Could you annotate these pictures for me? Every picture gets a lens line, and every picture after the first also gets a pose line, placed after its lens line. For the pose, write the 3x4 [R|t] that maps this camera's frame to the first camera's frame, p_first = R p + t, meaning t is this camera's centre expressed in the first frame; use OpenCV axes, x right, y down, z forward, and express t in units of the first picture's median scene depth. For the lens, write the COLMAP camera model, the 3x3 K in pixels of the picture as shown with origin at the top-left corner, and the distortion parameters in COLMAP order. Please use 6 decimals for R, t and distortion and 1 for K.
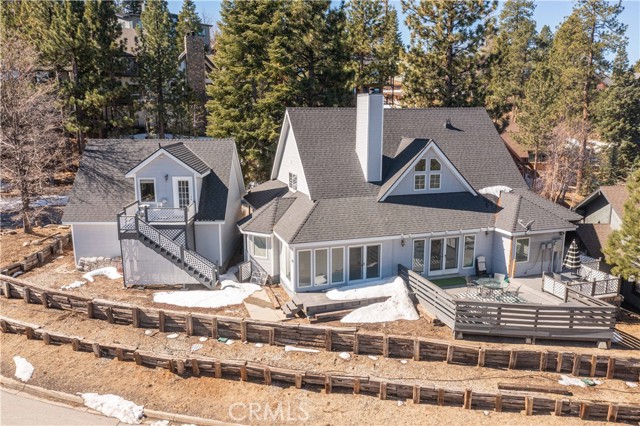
lens RADIAL K [[506.1, 0, 320.0], [0, 506.1, 213.0], [0, 0, 1]] dist [-0.007523, 0.003478]
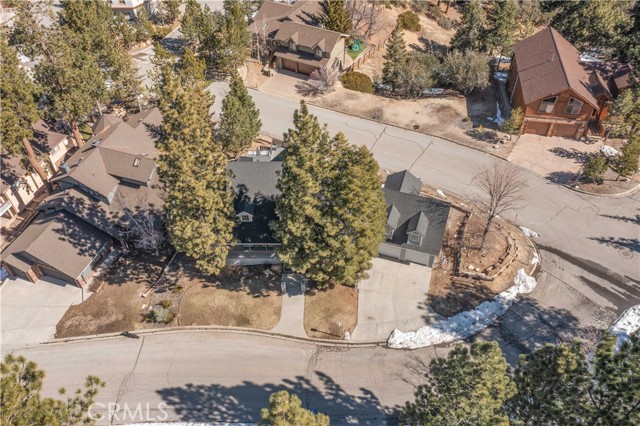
lens RADIAL K [[506.1, 0, 320.0], [0, 506.1, 213.0], [0, 0, 1]] dist [-0.007523, 0.003478]
pose [[-0.948826, -0.217527, 0.228933, -0.538532], [0.076315, 0.545511, 0.834622, -2.011007], [-0.306438, 0.809382, -0.500995, 2.527897]]
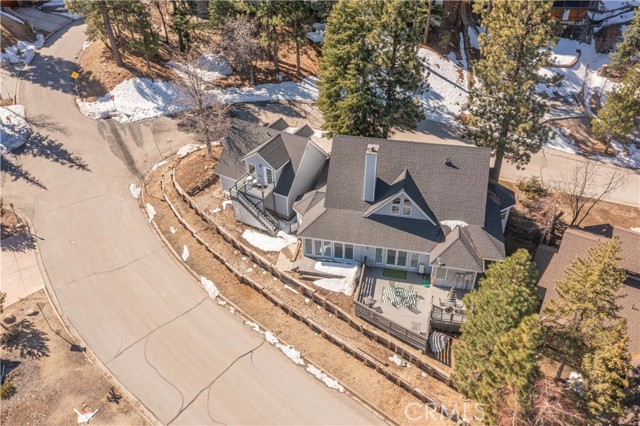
lens RADIAL K [[506.1, 0, 320.0], [0, 506.1, 213.0], [0, 0, 1]] dist [-0.007523, 0.003478]
pose [[0.862732, 0.297630, -0.408790, 0.700052], [-0.085042, 0.882314, 0.462914, -0.827329], [0.498458, -0.364606, 0.786512, -0.364830]]
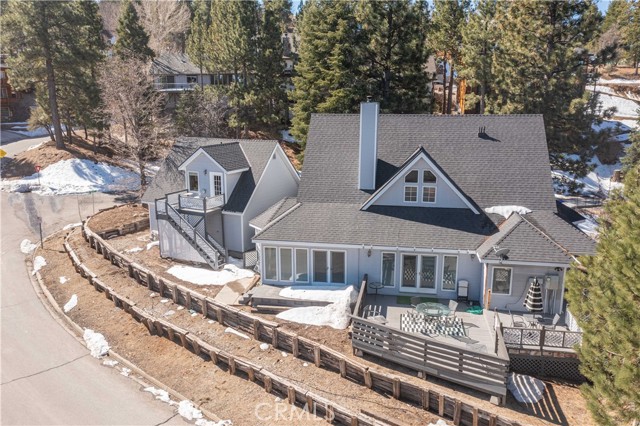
lens RADIAL K [[506.1, 0, 320.0], [0, 506.1, 213.0], [0, 0, 1]] dist [-0.007523, 0.003478]
pose [[0.878407, 0.102862, -0.466712, 0.553361], [-0.093914, 0.994674, 0.042466, -0.055236], [0.468595, 0.006528, 0.883389, 0.075778]]
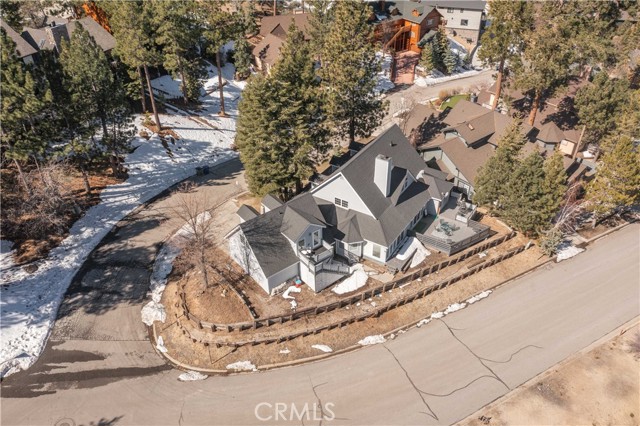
lens RADIAL K [[506.1, 0, 320.0], [0, 506.1, 213.0], [0, 0, 1]] dist [-0.007523, 0.003478]
pose [[0.779210, -0.376006, 0.501449, -1.299795], [0.139993, 0.884261, 0.445516, -1.064189], [-0.610928, -0.276952, 0.741663, -0.429823]]
